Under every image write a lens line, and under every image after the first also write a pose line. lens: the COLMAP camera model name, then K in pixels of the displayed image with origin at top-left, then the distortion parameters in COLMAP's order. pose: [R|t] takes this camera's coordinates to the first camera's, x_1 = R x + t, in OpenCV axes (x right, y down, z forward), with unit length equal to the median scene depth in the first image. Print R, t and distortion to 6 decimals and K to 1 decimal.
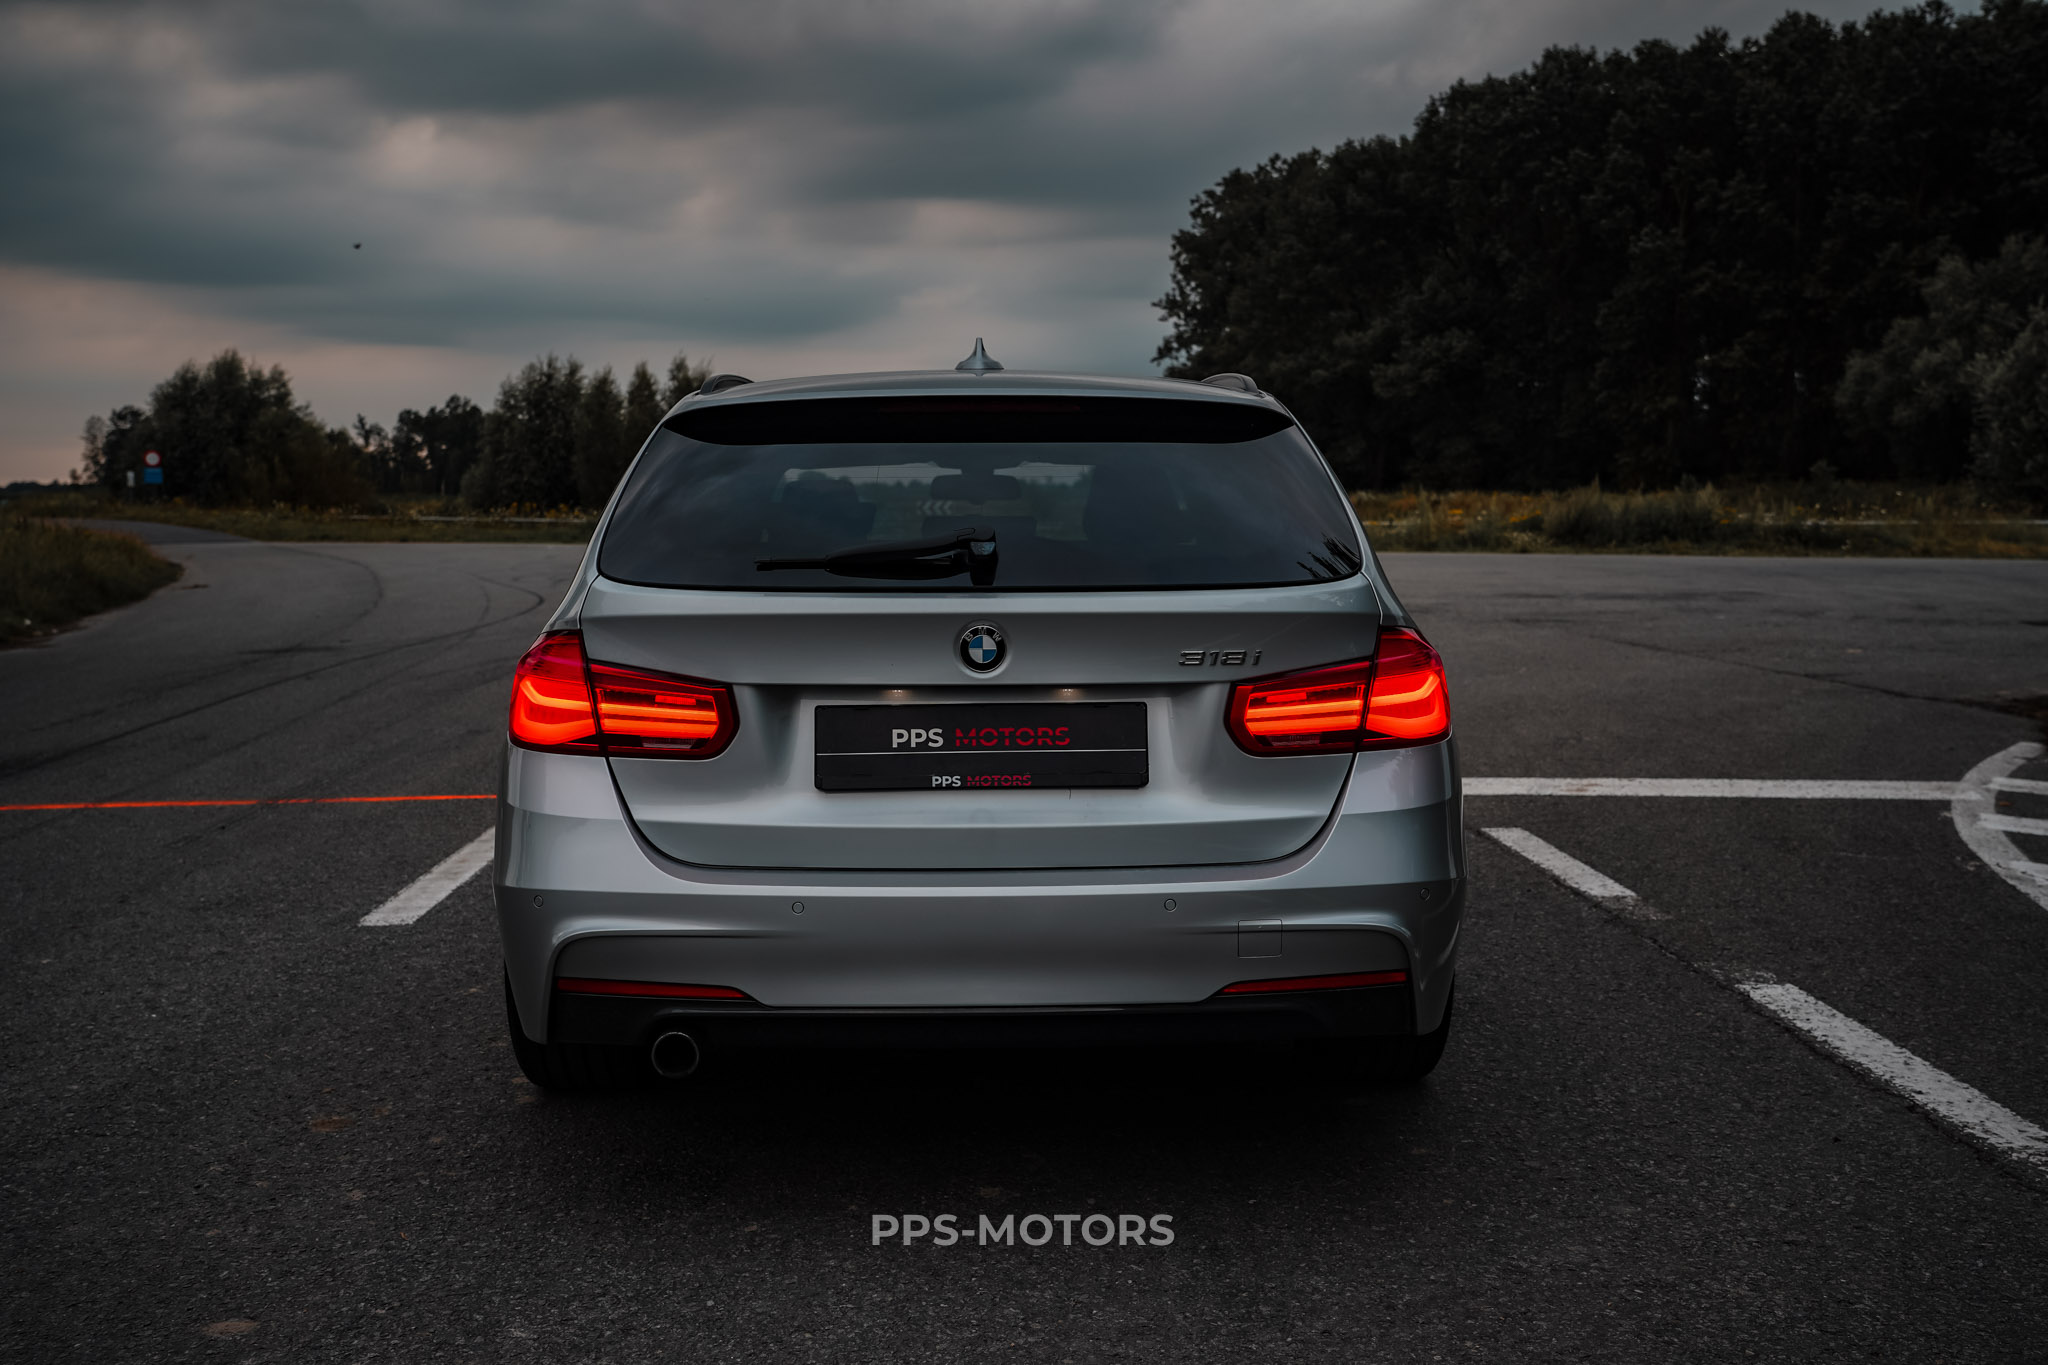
lens RADIAL K [[2150.5, 0, 1024.0], [0, 2150.5, 682.5], [0, 0, 1]] dist [0.105791, -0.104714]
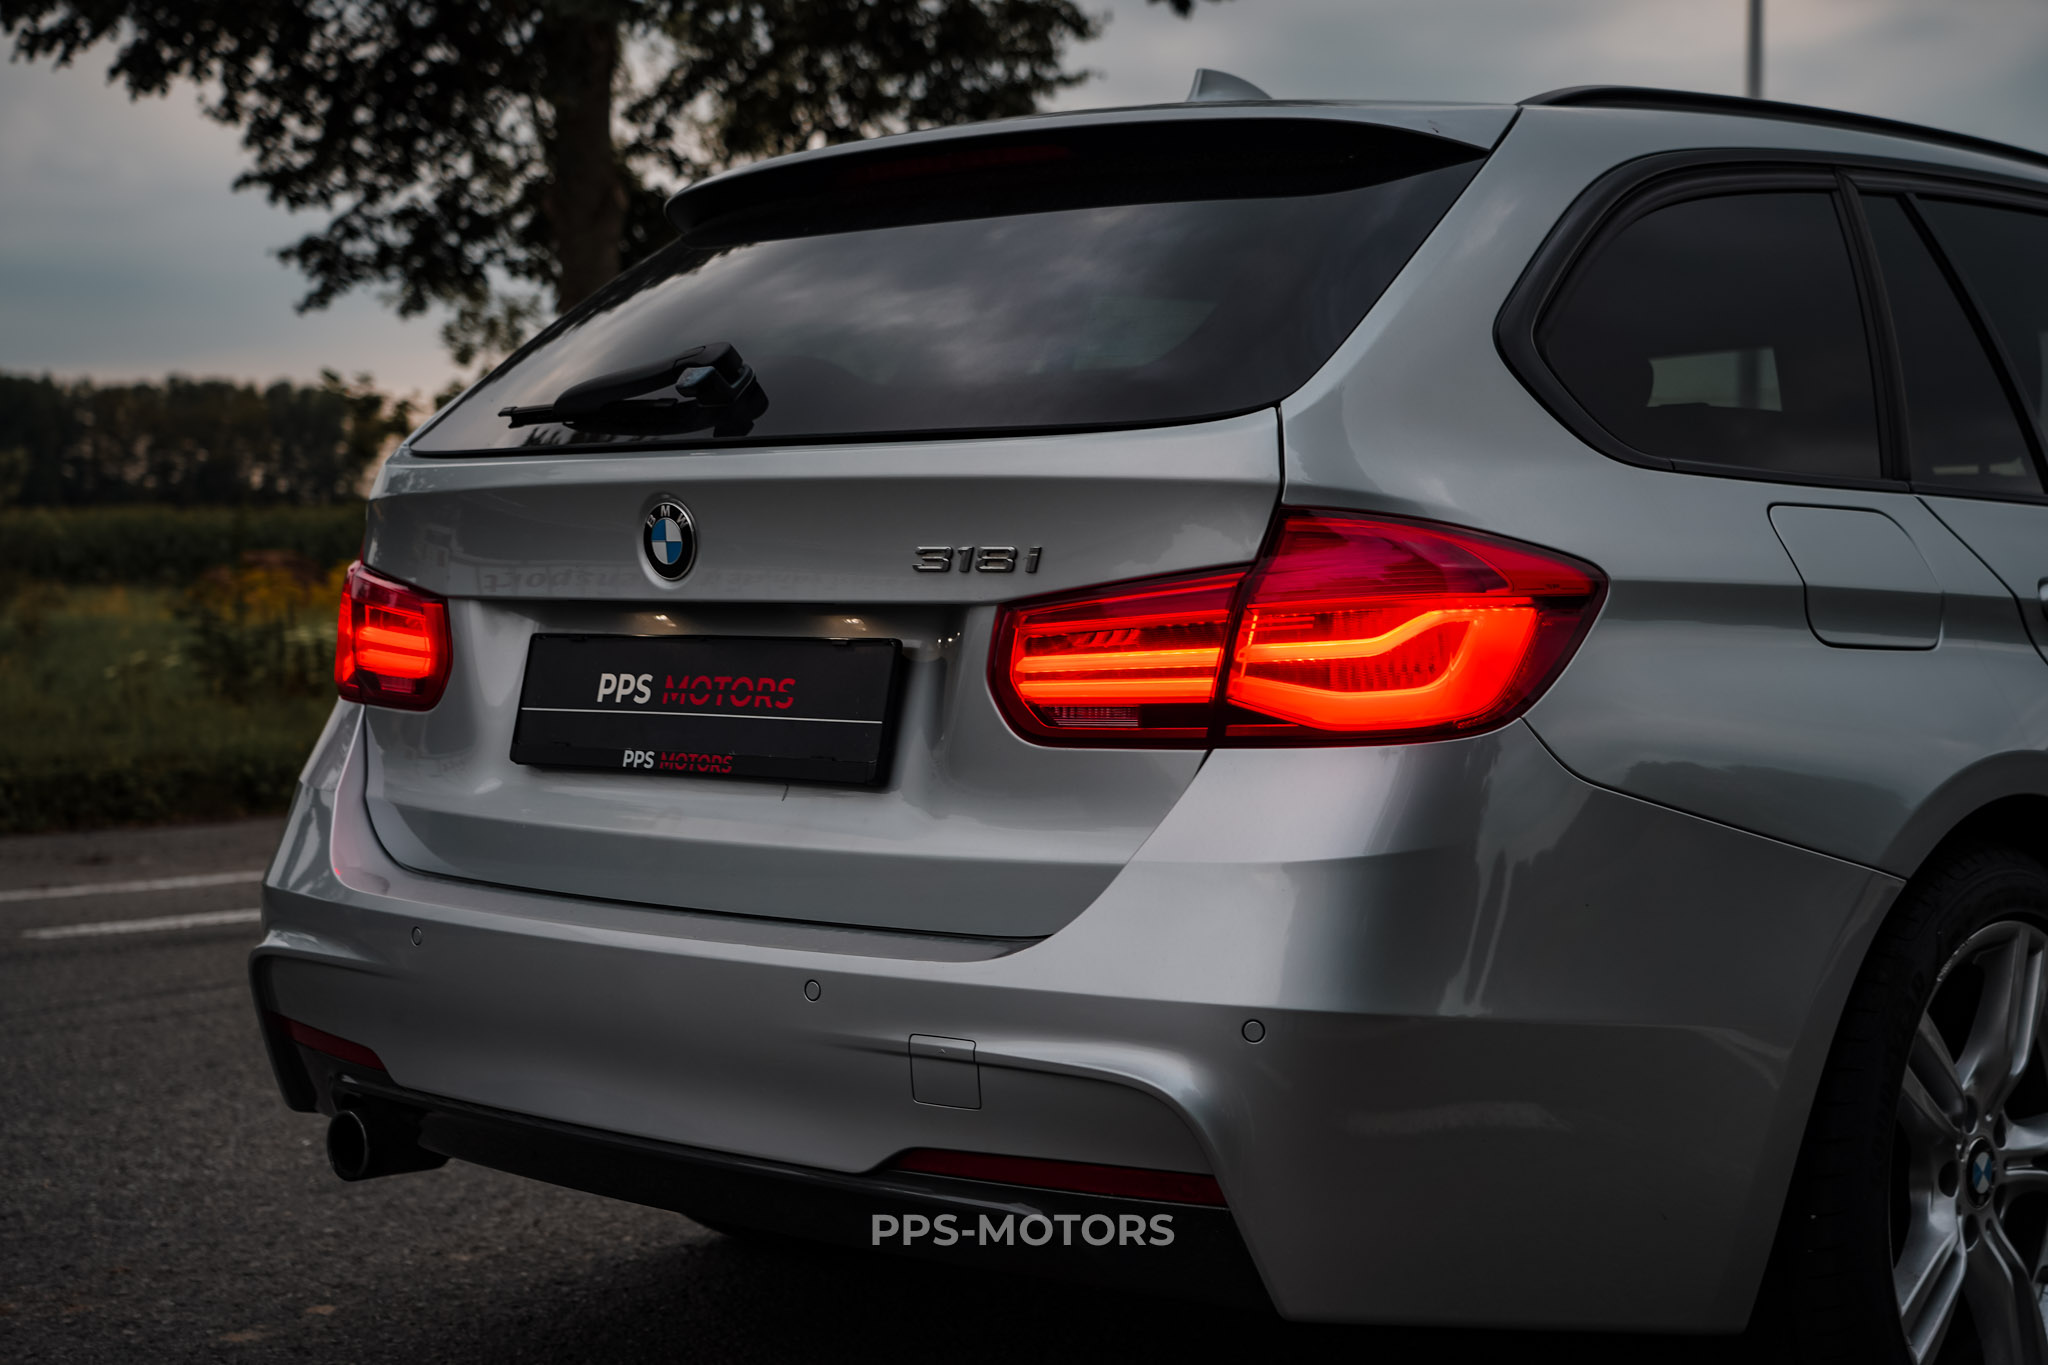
lens RADIAL K [[3009.2, 0, 1024.0], [0, 3009.2, 682.5], [0, 0, 1]] dist [0.035238, 0.022022]
pose [[0.705521, 0.028463, -0.708117, 0.641495], [-0.063682, 0.997697, -0.023345, 0.036805], [0.705822, 0.061565, 0.705709, 0.465088]]
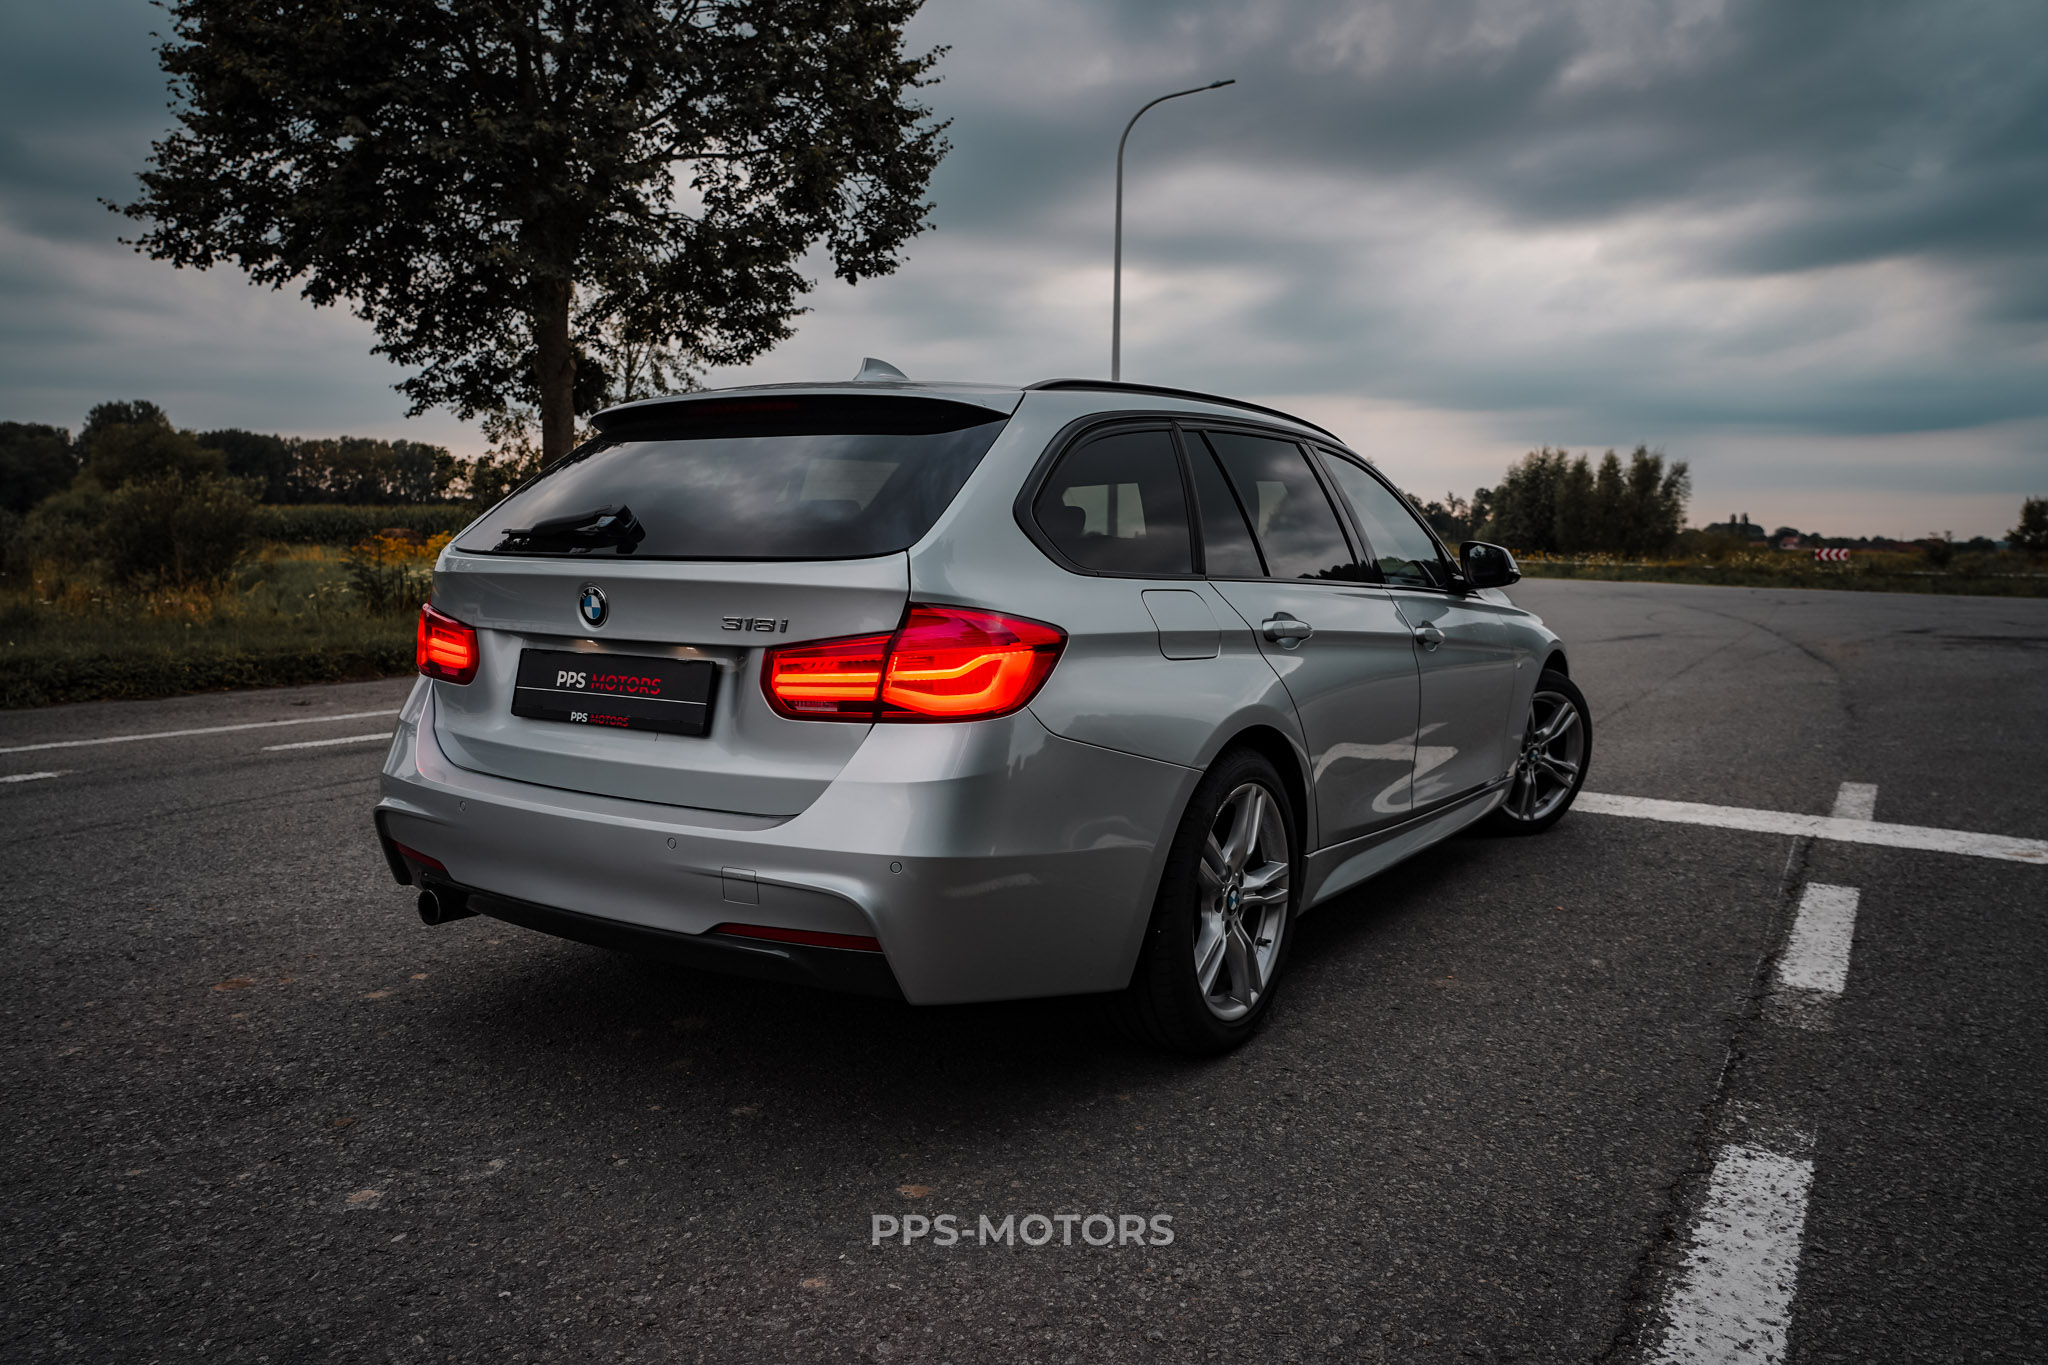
lens RADIAL K [[1404.7, 0, 1024.0], [0, 1404.7, 682.5], [0, 0, 1]] dist [-0.018187, 0.019379]
pose [[0.817458, 0.068836, -0.571860, 0.604854], [-0.062720, 0.997567, 0.030424, -0.012259], [0.572563, 0.010997, 0.819787, 0.495910]]
